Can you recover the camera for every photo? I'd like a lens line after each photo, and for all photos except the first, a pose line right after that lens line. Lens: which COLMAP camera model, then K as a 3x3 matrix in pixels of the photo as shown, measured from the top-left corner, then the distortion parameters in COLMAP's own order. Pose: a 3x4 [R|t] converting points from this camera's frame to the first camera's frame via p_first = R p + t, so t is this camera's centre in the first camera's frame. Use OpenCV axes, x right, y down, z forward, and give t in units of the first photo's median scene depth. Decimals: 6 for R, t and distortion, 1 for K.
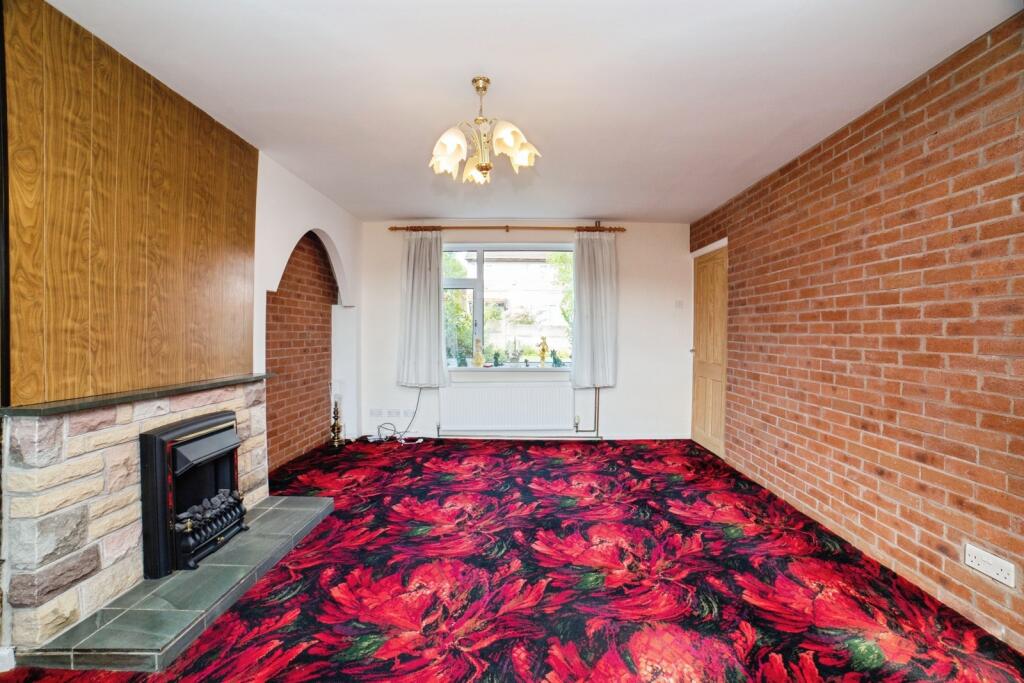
lens RADIAL K [[427.2, 0, 512.0], [0, 427.2, 341.5], [0, 0, 1]] dist [-0.098930, 0.035065]
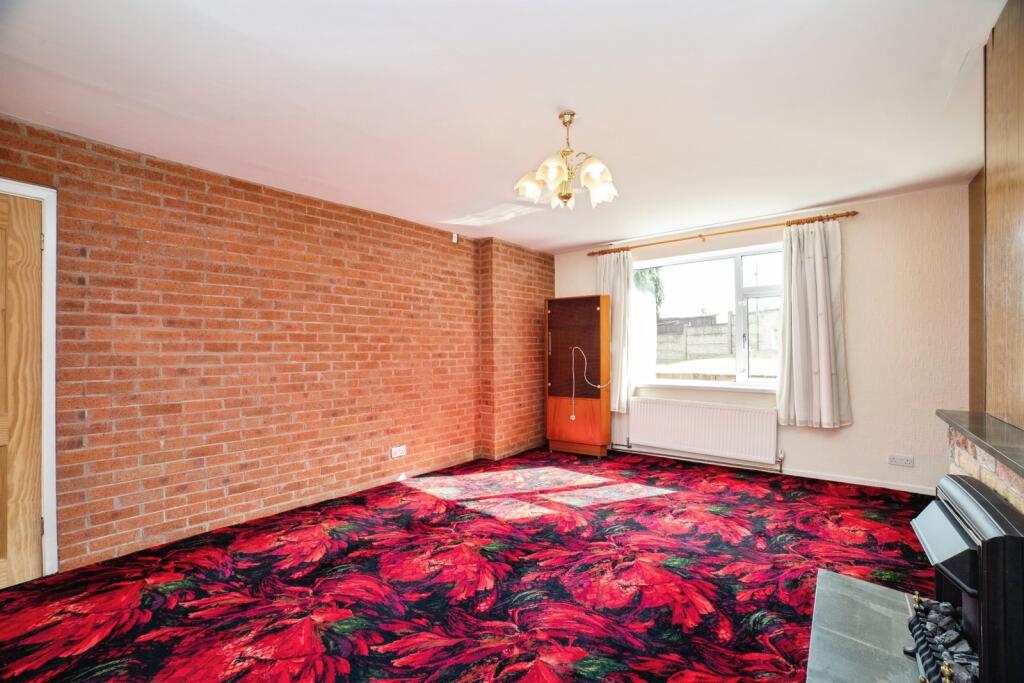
lens RADIAL K [[408.9, 0, 514.4], [0, 408.9, 363.5], [0, 0, 1]] dist [-0.078175, 0.000309]
pose [[-0.784804, -0.017814, 0.619488, -0.593168], [0.018181, 0.998495, 0.051746, -0.041819], [-0.619478, 0.051873, -0.783298, 1.866605]]
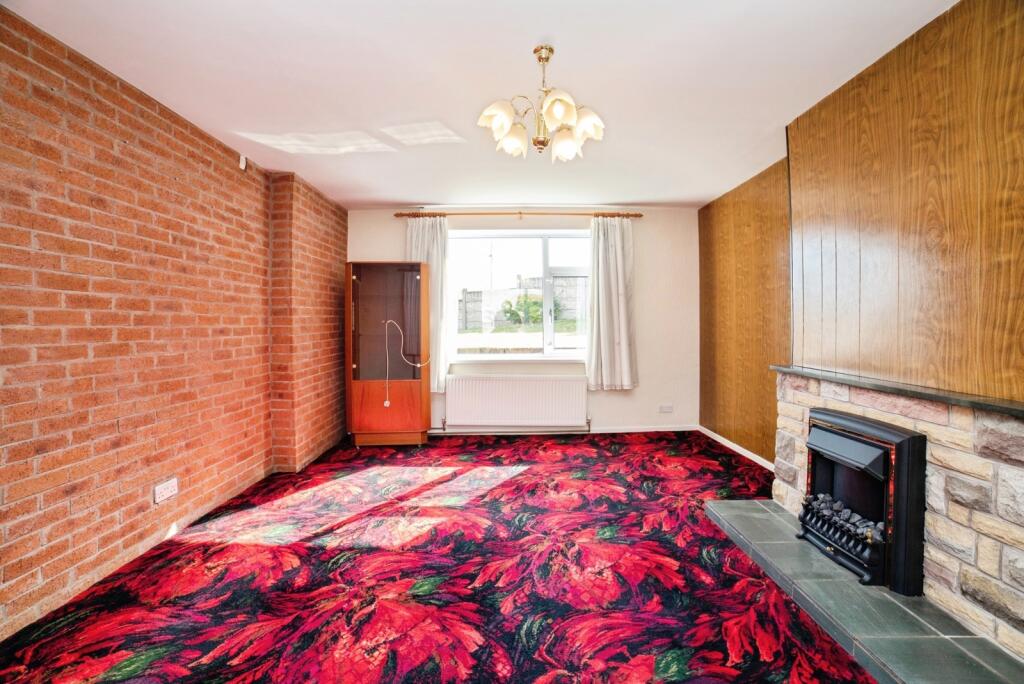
lens RADIAL K [[421.4, 0, 513.9], [0, 421.4, 334.8], [0, 0, 1]] dist [-0.098497, 0.034085]
pose [[-0.999470, 0.001542, -0.032528, 0.021560], [0.000008, 0.998889, 0.047120, -0.037215], [0.032565, 0.047095, -0.998359, 1.874990]]
